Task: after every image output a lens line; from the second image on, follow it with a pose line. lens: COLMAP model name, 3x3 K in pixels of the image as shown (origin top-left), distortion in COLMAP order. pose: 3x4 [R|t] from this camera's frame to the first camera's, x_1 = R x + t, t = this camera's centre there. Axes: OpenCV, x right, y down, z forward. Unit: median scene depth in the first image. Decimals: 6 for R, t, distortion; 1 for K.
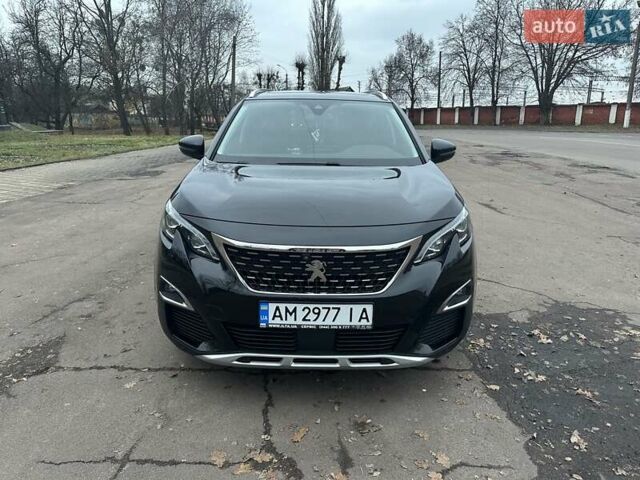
lens RADIAL K [[455.2, 0, 319.4], [0, 455.2, 232.6], [0, 0, 1]] dist [0.077163, -0.102934]
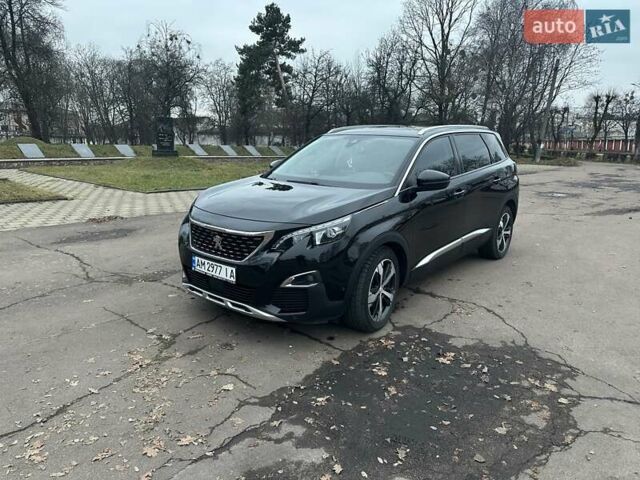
lens RADIAL K [[457.8, 0, 324.0], [0, 457.8, 239.6], [0, 0, 1]] dist [0.026882, -0.033581]
pose [[0.776601, 0.145938, -0.612857, 1.295112], [-0.168220, 0.985515, 0.021512, -0.024625], [0.607119, 0.086389, 0.789901, -0.070824]]
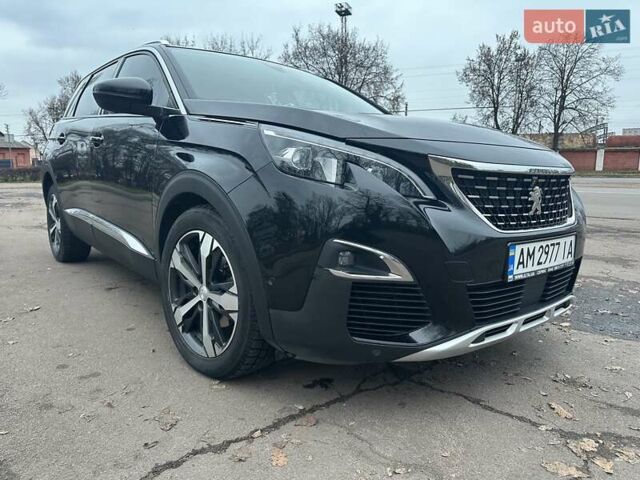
lens RADIAL K [[457.8, 0, 324.0], [0, 457.8, 239.6], [0, 0, 1]] dist [0.026882, -0.033581]
pose [[0.767904, -0.092433, 0.633861, -0.805878], [0.153624, 0.987230, -0.042149, 0.127425], [-0.621871, 0.129743, 0.772298, 0.613047]]
